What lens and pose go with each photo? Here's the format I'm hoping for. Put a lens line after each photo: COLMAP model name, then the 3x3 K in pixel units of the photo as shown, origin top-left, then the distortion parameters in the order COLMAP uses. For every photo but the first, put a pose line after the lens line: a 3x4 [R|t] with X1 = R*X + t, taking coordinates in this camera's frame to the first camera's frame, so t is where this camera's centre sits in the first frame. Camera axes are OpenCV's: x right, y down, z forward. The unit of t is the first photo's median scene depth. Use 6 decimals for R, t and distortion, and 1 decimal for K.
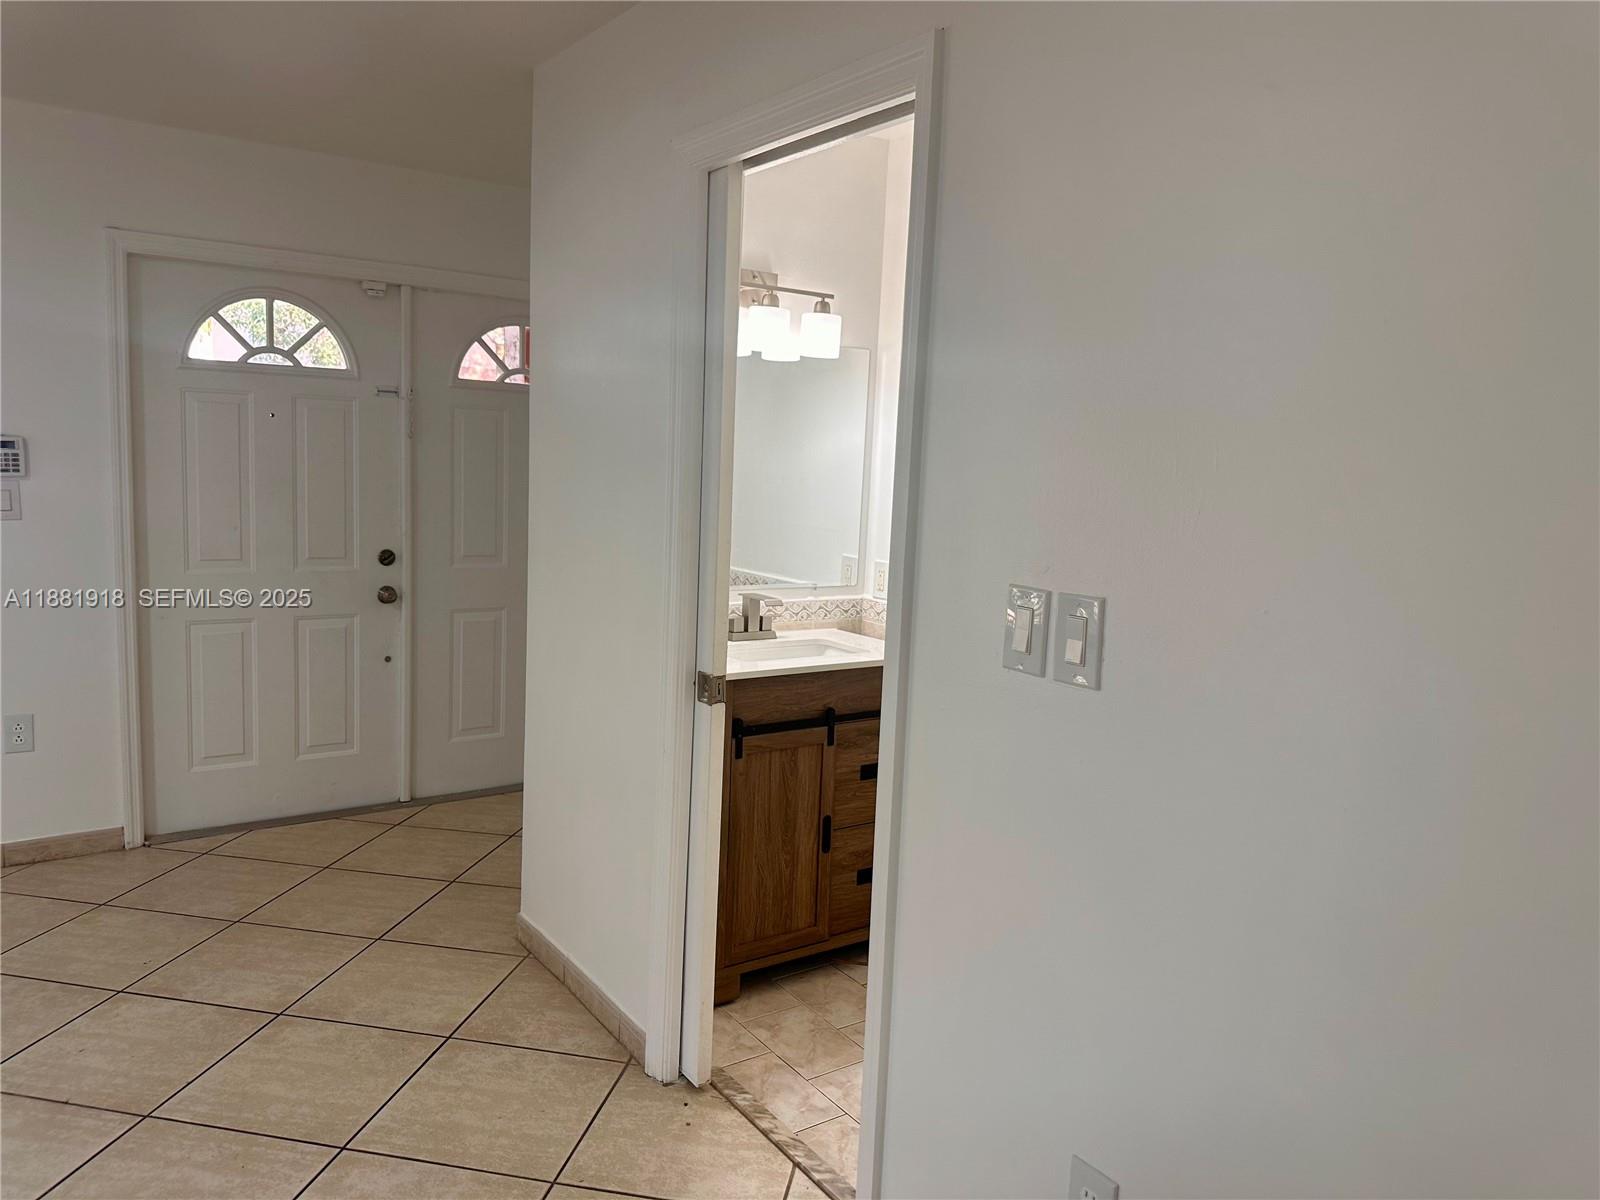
lens RADIAL K [[1106.0, 0, 795.4], [0, 1106.0, 588.0], [0, 0, 1]] dist [0.058541, -0.090126]
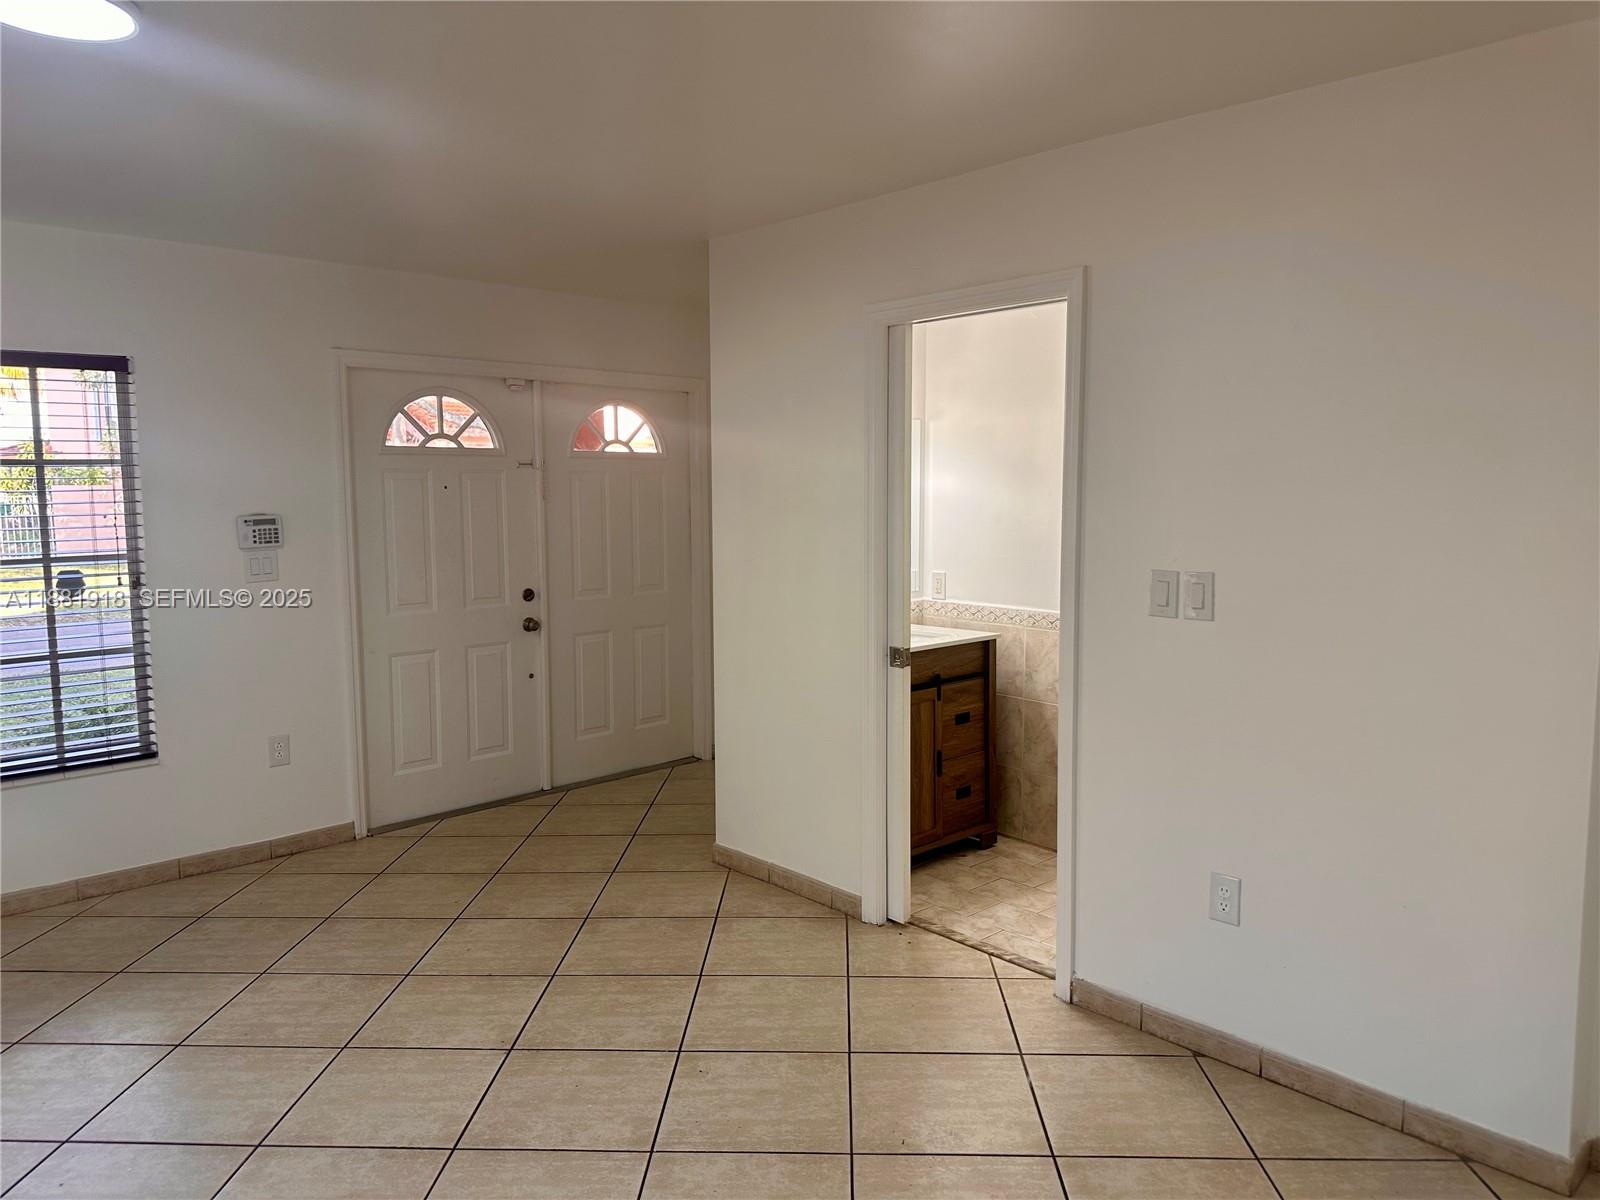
lens RADIAL K [[1106.0, 0, 795.4], [0, 1106.0, 588.0], [0, 0, 1]] dist [0.058541, -0.090126]
pose [[0.987572, -0.062588, 0.144165, -0.280908], [0.066057, 0.997627, -0.019401, 0.010200], [-0.142609, 0.028683, 0.989363, -0.317522]]
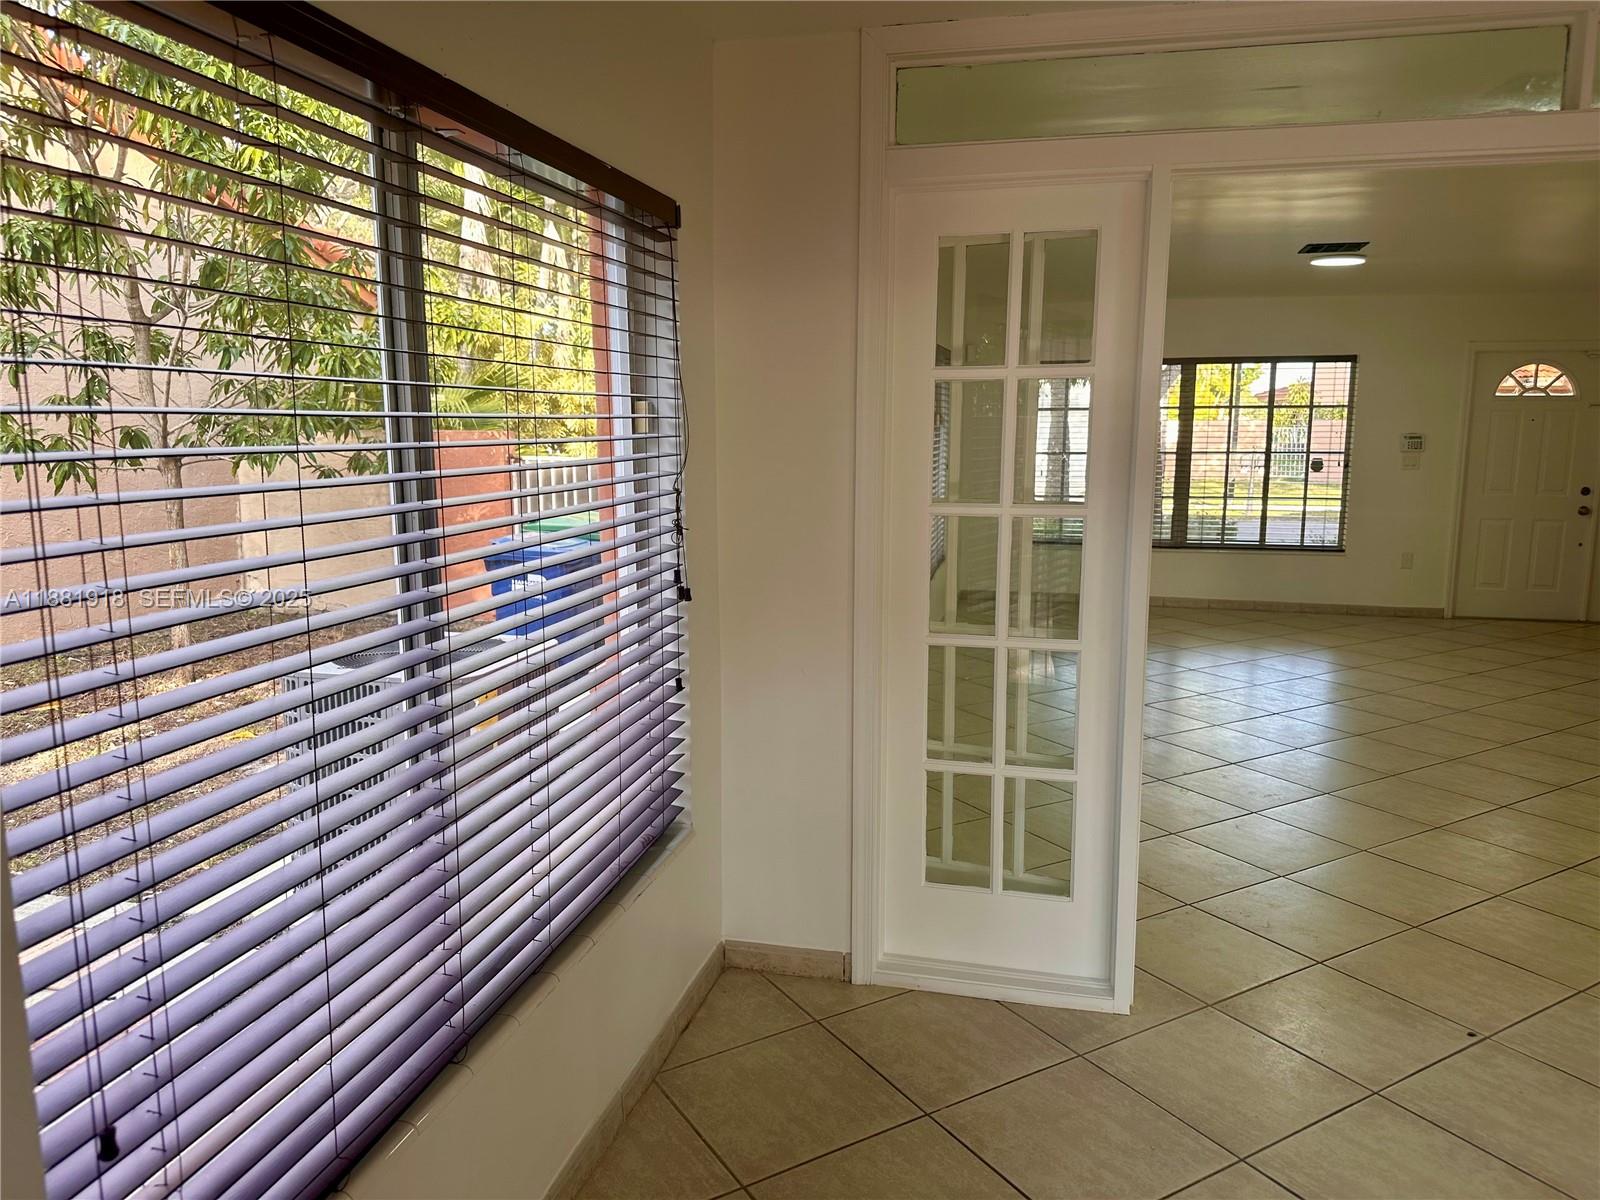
lens RADIAL K [[1152.4, 0, 822.0], [0, 1152.4, 582.9], [0, 0, 1]] dist [0.054609, -0.037735]
pose [[0.686792, 0.067366, -0.723725, 0.231679], [-0.067157, 0.997318, 0.029103, 0.181590], [0.723745, 0.028616, 0.689474, -1.531204]]
